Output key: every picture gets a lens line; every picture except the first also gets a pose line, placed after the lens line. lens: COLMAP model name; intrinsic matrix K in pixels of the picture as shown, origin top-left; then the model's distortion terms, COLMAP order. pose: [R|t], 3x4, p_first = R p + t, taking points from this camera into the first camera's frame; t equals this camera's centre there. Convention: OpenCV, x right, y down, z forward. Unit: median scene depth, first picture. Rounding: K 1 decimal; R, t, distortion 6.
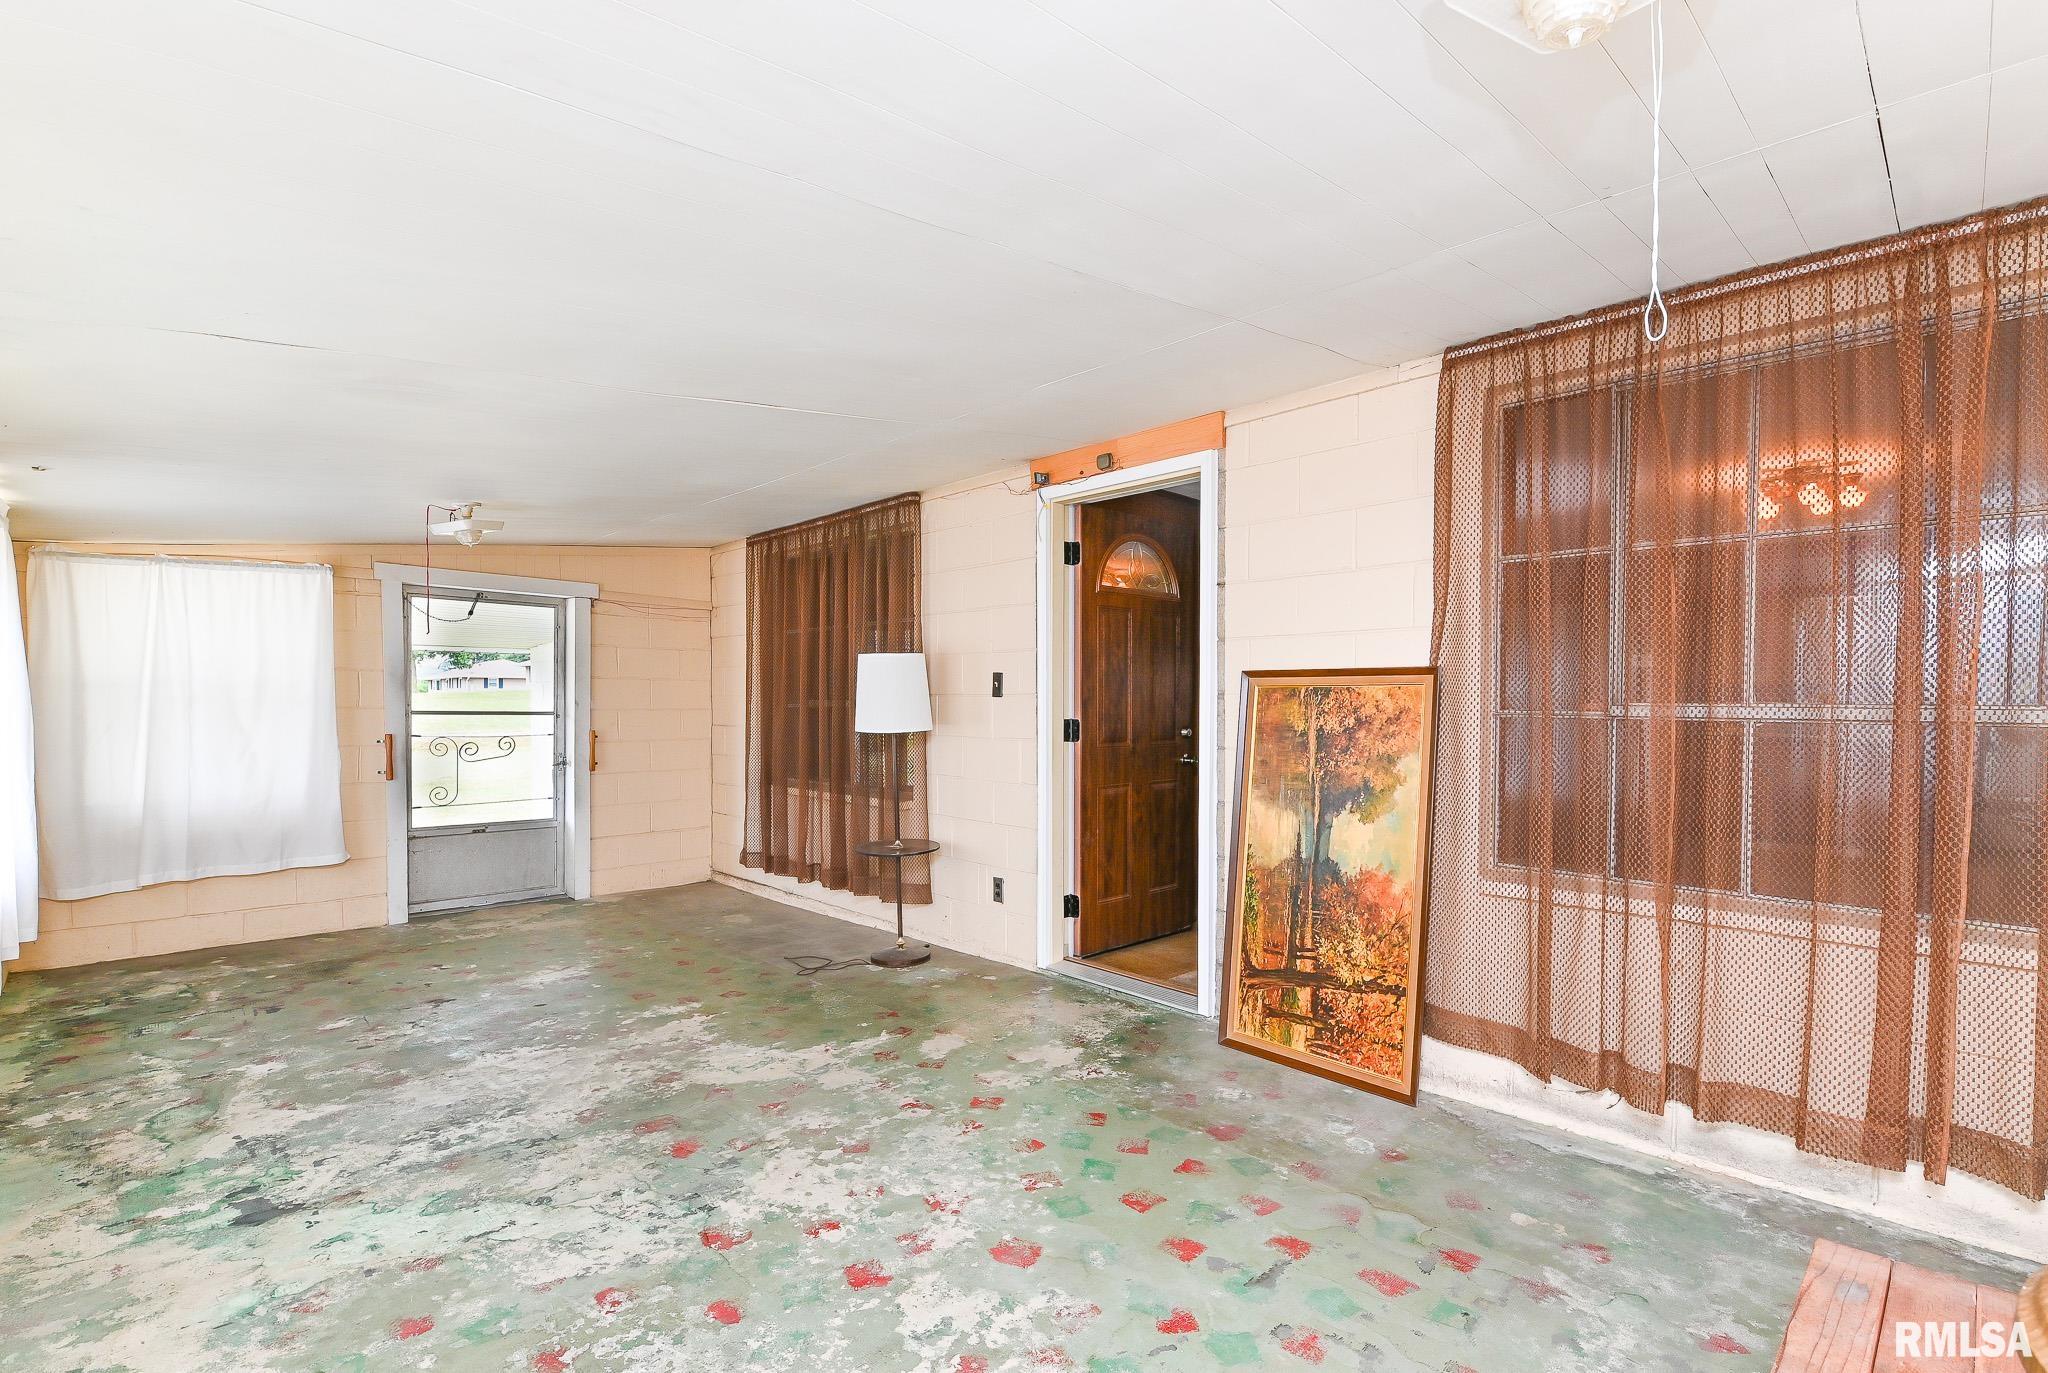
lens RADIAL K [[914.4, 0, 1030.2], [0, 914.4, 718.8], [0, 0, 1]] dist [0.002508, -0.008733]
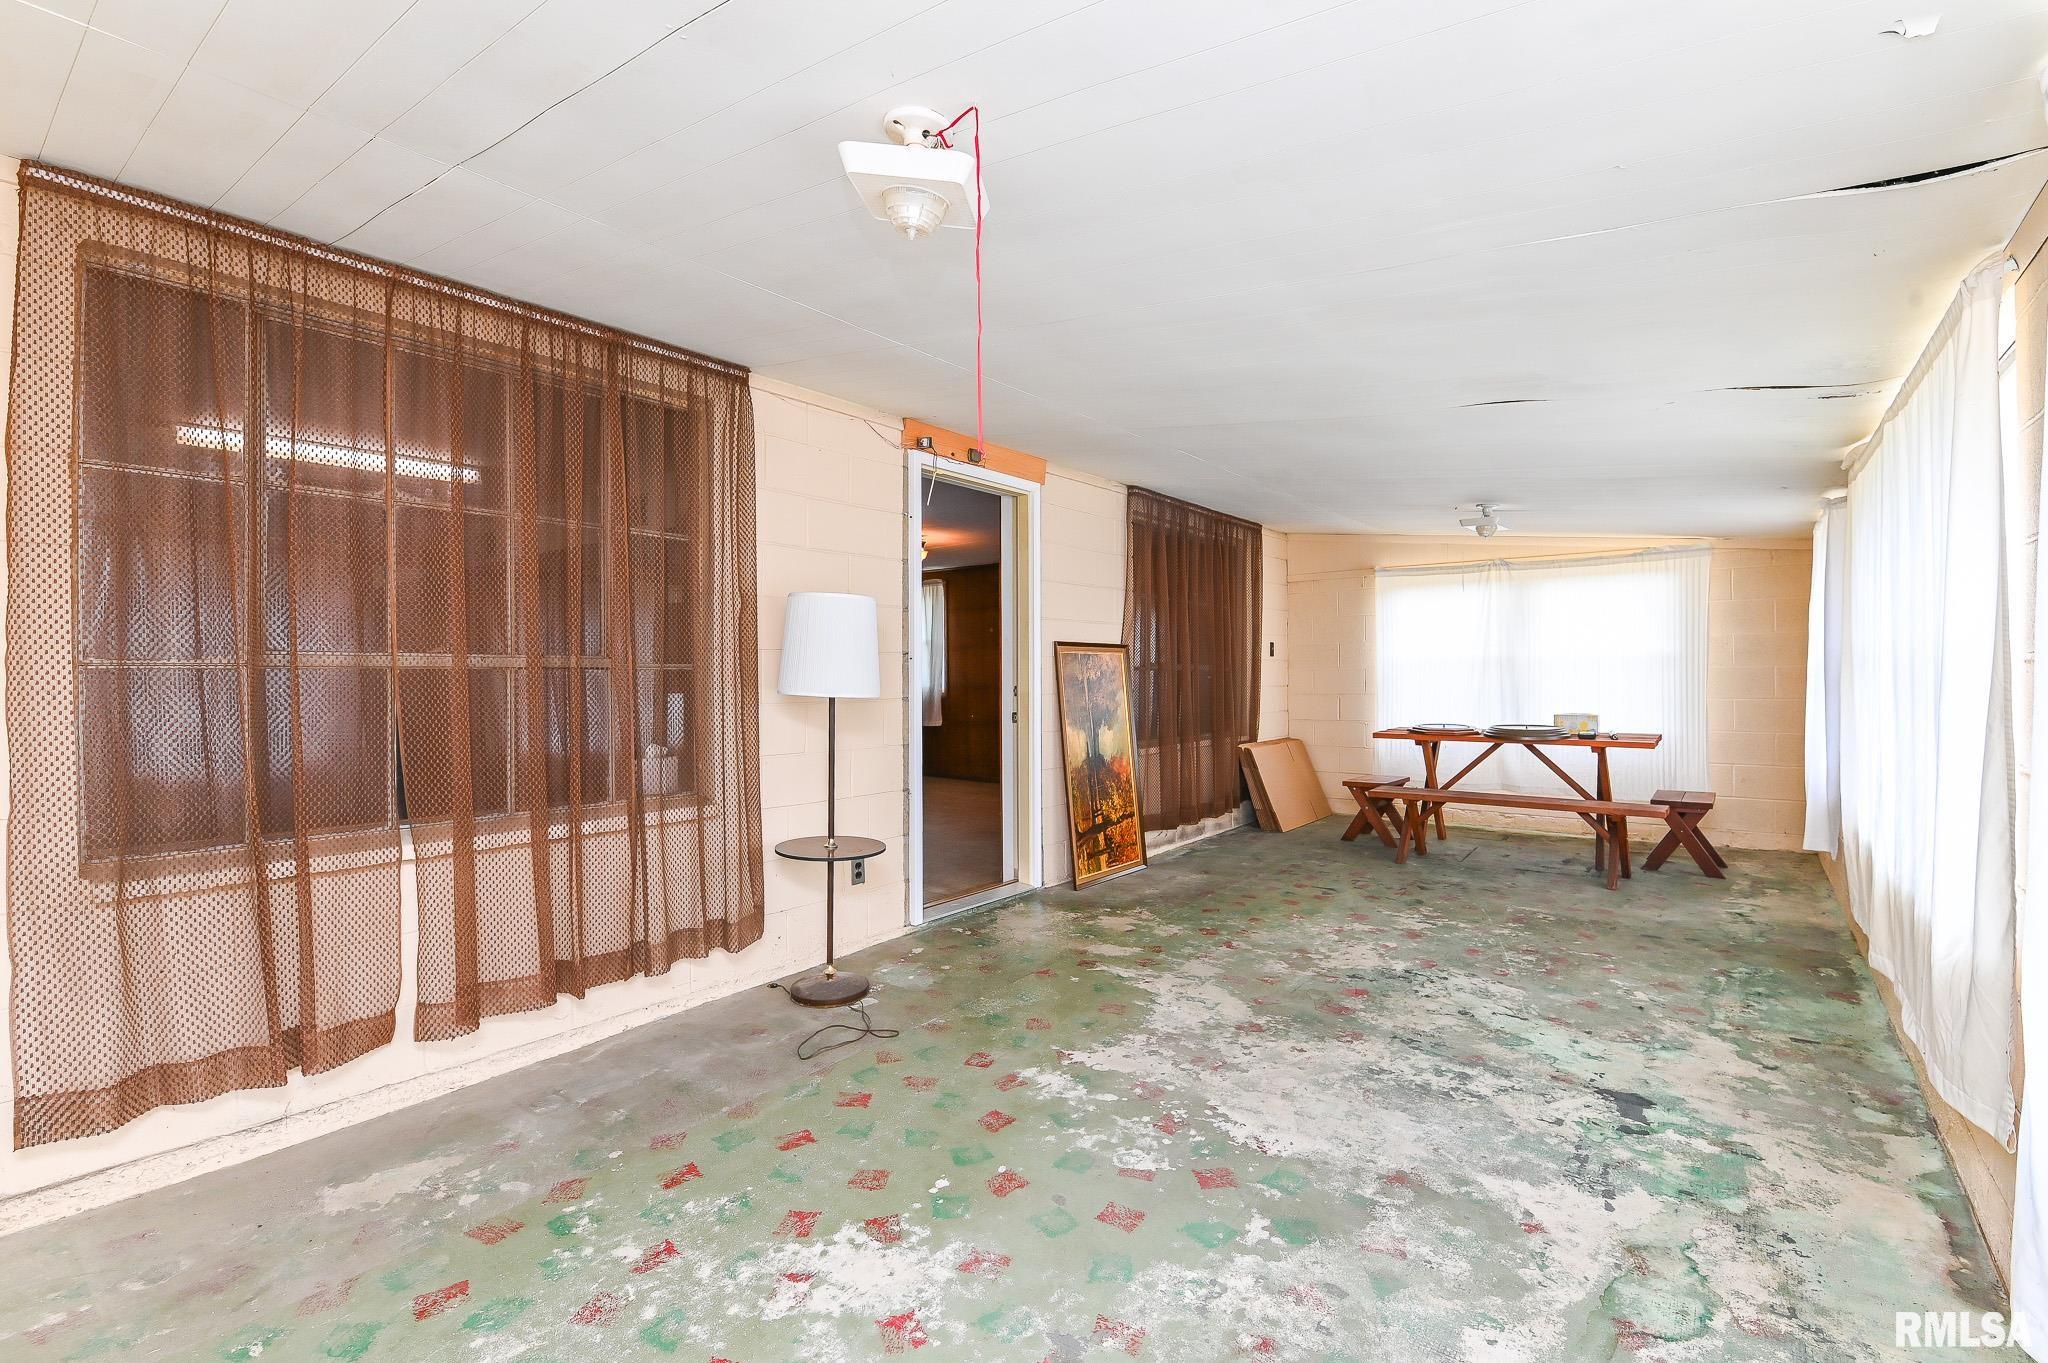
lens RADIAL K [[904.8, 0, 1038.2], [0, 904.8, 678.4], [0, 0, 1]] dist [0.001799, -0.010719]
pose [[-0.138554, -0.004888, 0.990343, -1.403124], [0.024046, 0.999676, 0.008298, -0.005559], [-0.990063, 0.024963, -0.138391, 1.415924]]
